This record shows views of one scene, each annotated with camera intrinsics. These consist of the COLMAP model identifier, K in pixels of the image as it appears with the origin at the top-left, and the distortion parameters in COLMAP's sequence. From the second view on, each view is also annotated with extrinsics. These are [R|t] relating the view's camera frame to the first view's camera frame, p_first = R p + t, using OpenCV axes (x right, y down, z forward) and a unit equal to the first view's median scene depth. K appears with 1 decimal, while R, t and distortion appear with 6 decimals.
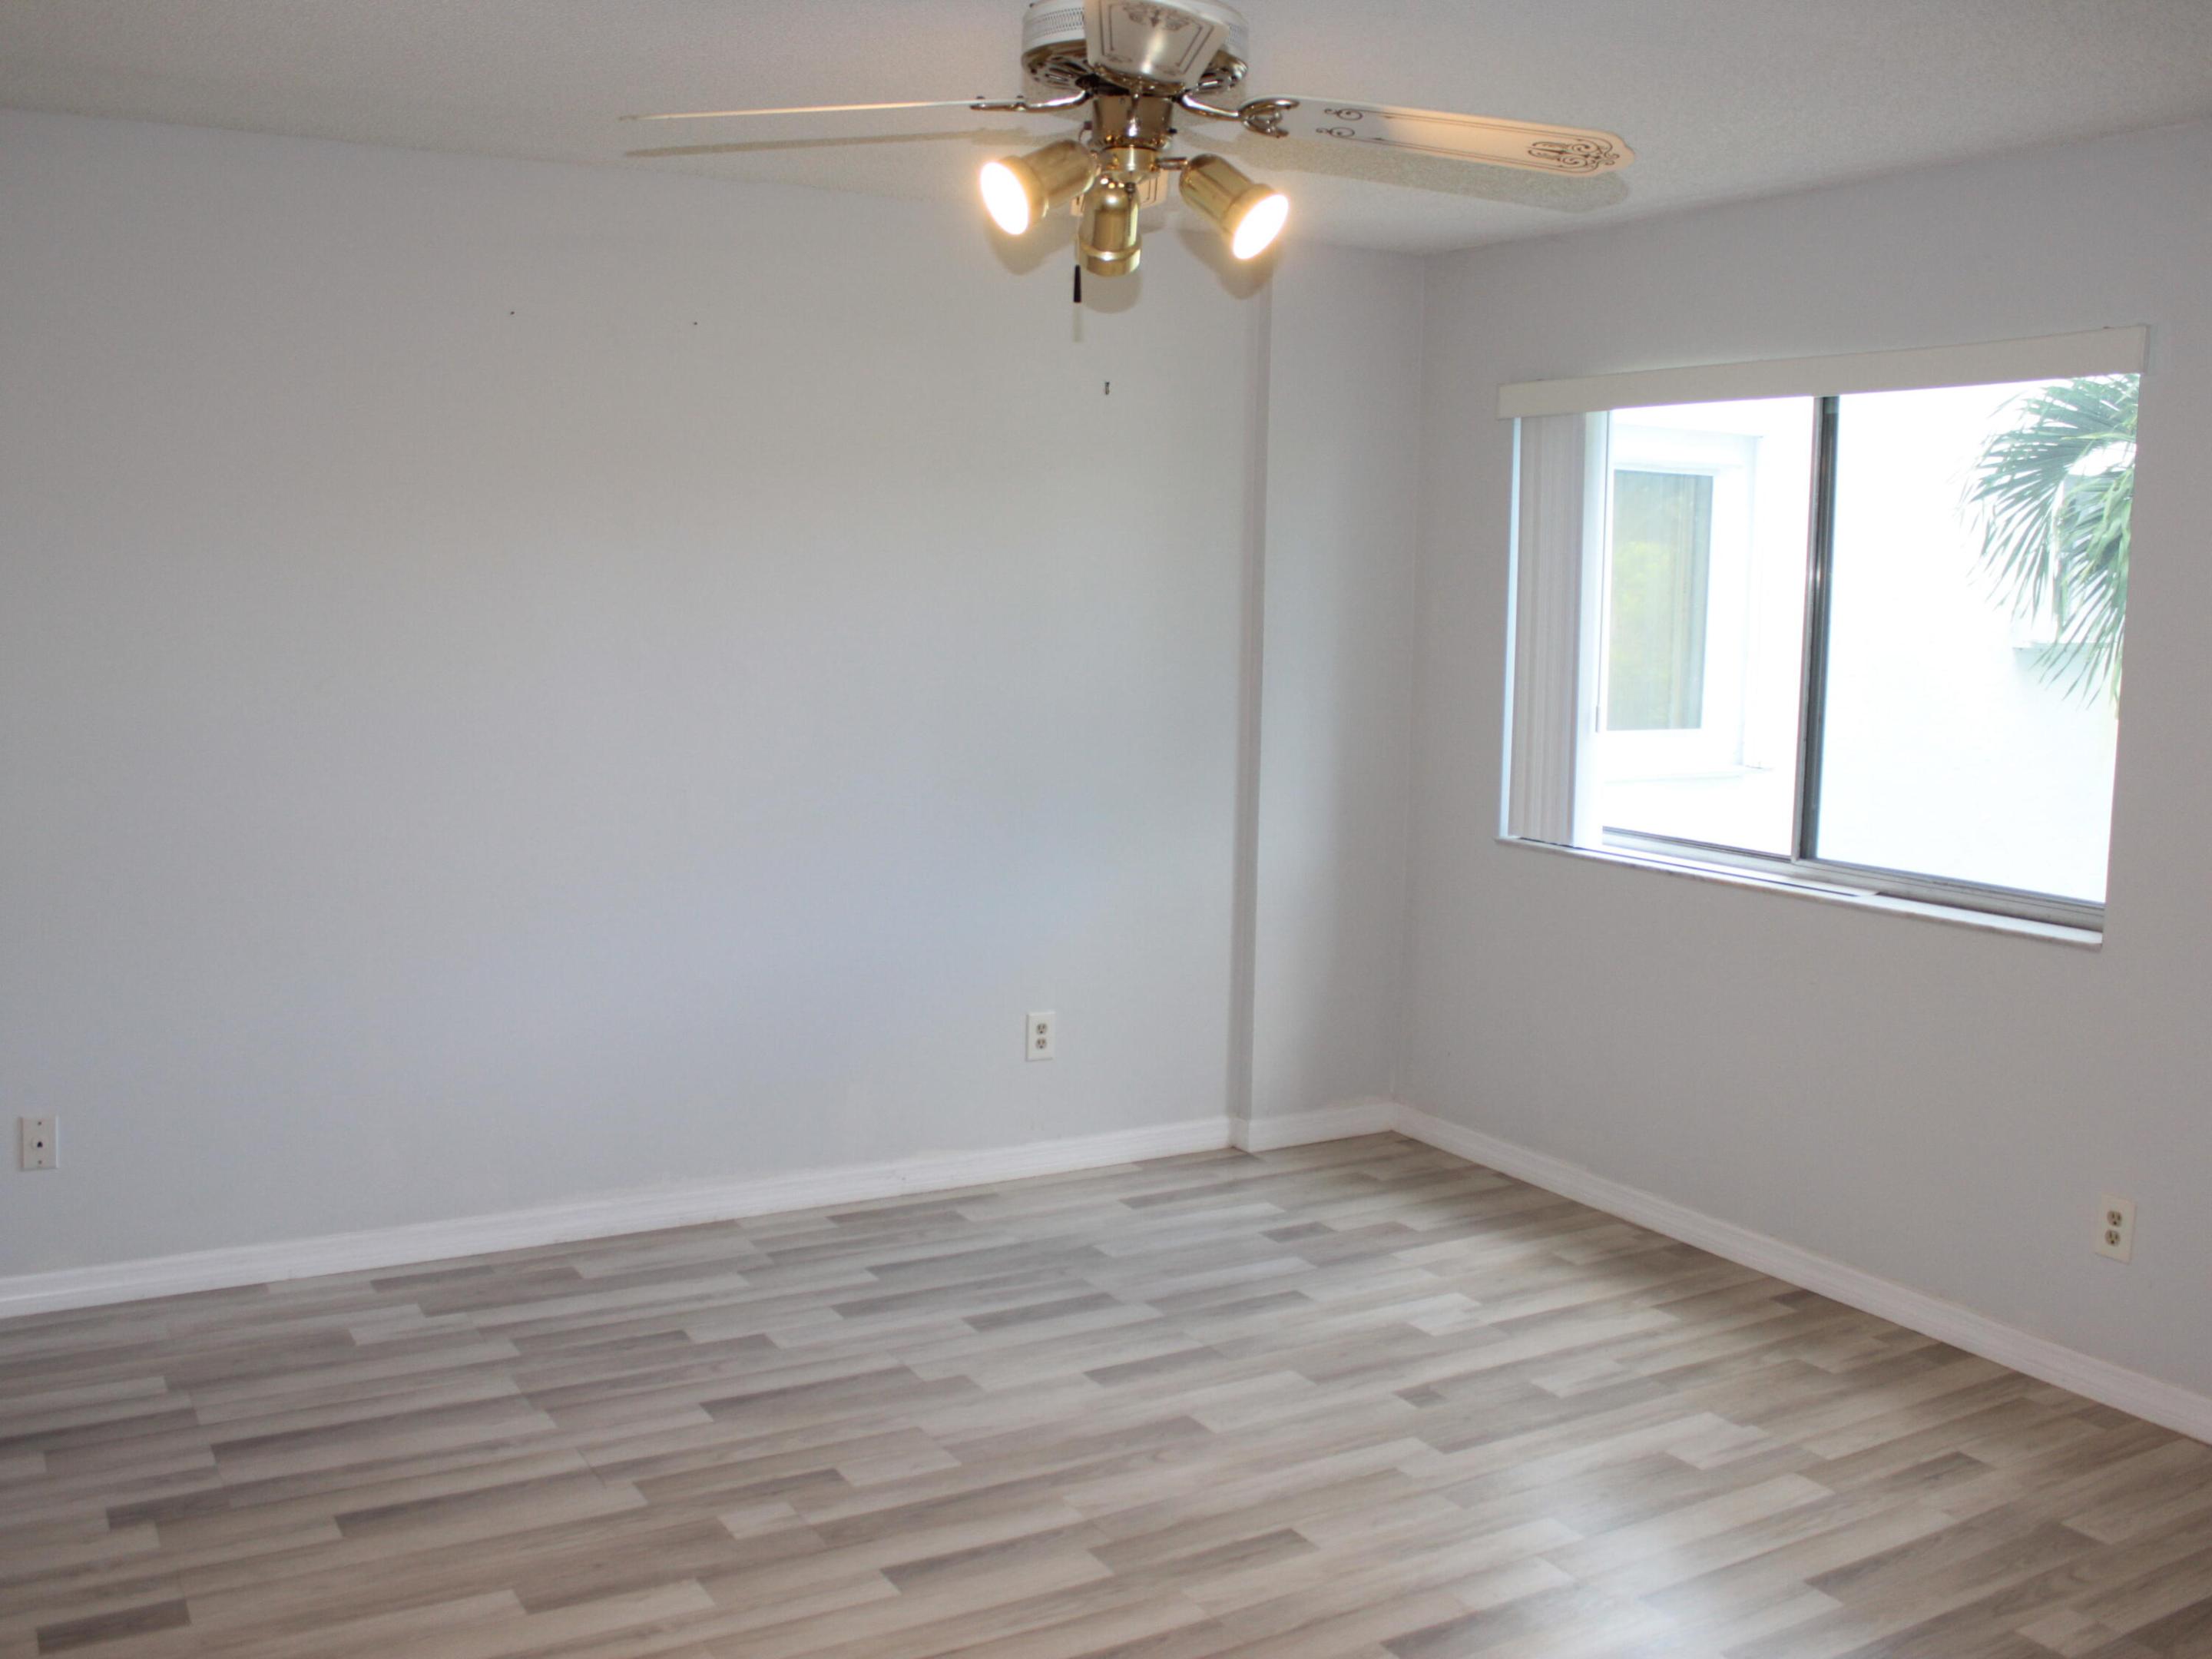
lens RADIAL K [[2073.2, 0, 1116.4], [0, 2073.2, 837.3], [0, 0, 1]] dist [-0.175921, 0.169080]
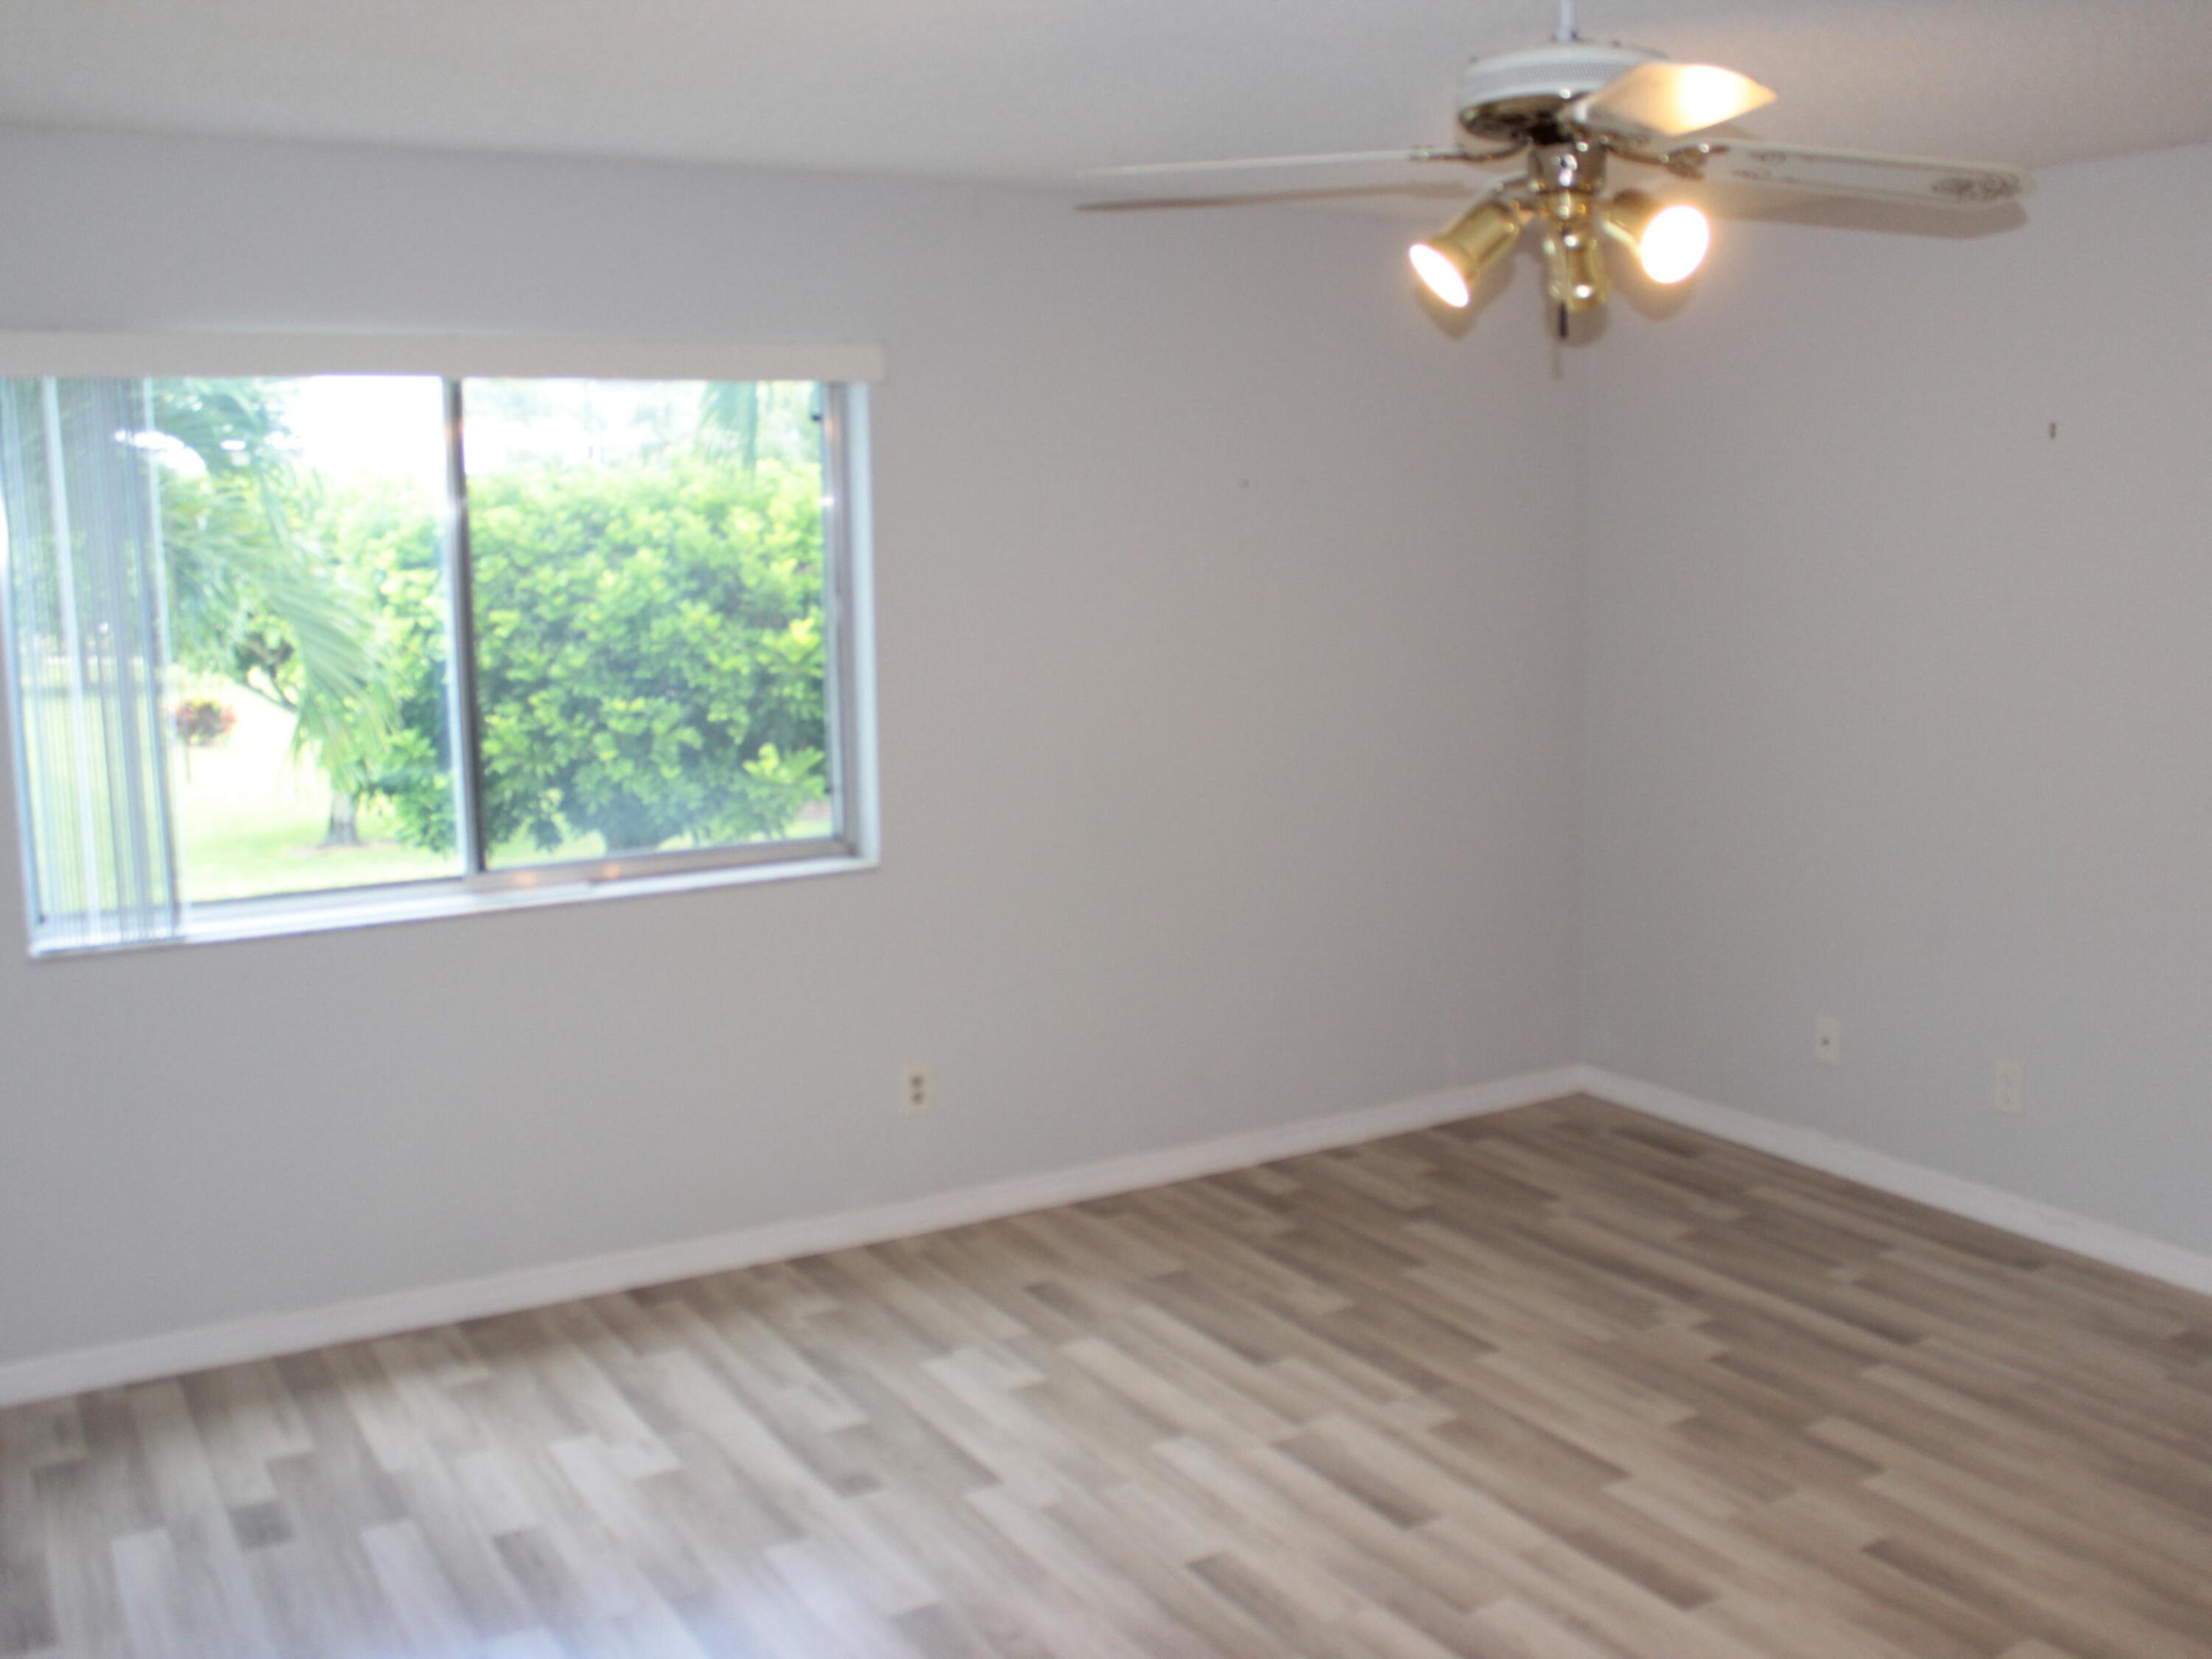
lens RADIAL K [[2073.2, 0, 1116.4], [0, 2073.2, 837.3], [0, 0, 1]] dist [-0.175921, 0.169080]
pose [[-0.020999, -0.169412, 0.985322, -0.621662], [0.136995, 0.975755, 0.170687, -0.132475], [-0.990349, 0.138569, 0.002719, 0.741195]]
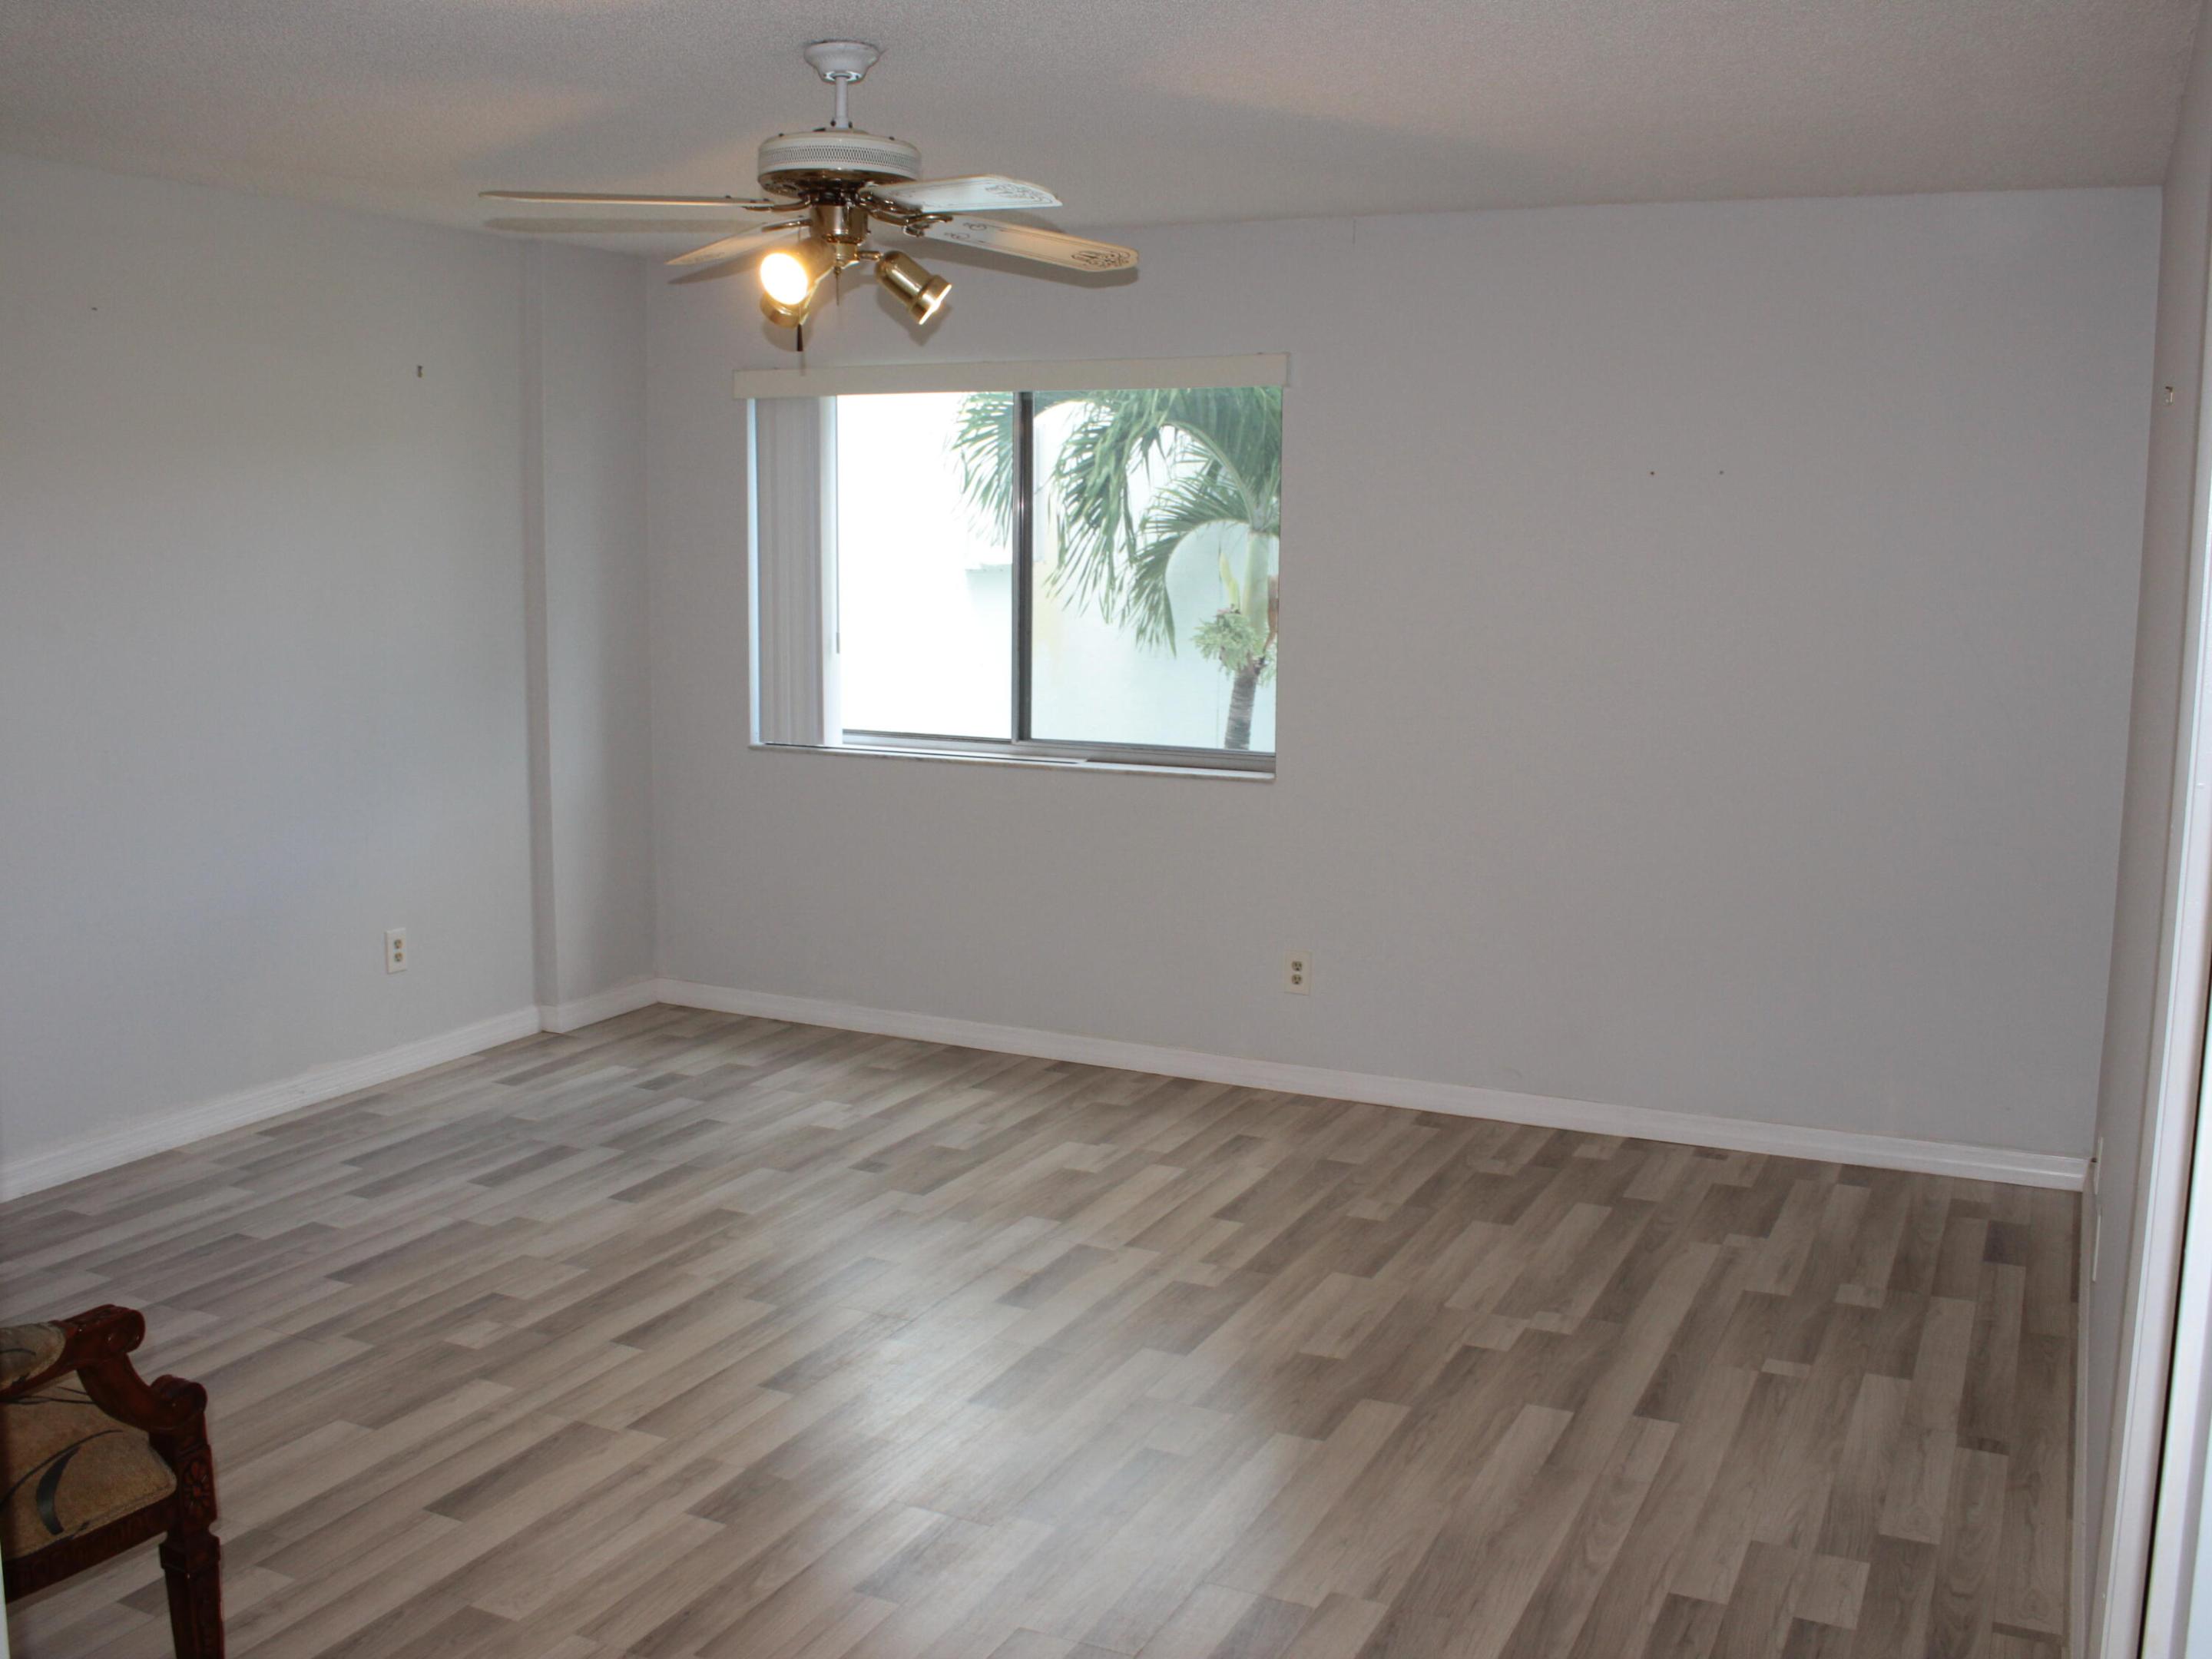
lens RADIAL K [[2073.2, 0, 1116.4], [0, 2073.2, 837.3], [0, 0, 1]] dist [-0.175921, 0.169080]
pose [[0.828785, -0.093264, 0.551740, -0.375858], [0.074109, 0.995621, 0.056976, 0.001136], [-0.554638, -0.006332, 0.832068, -0.158511]]
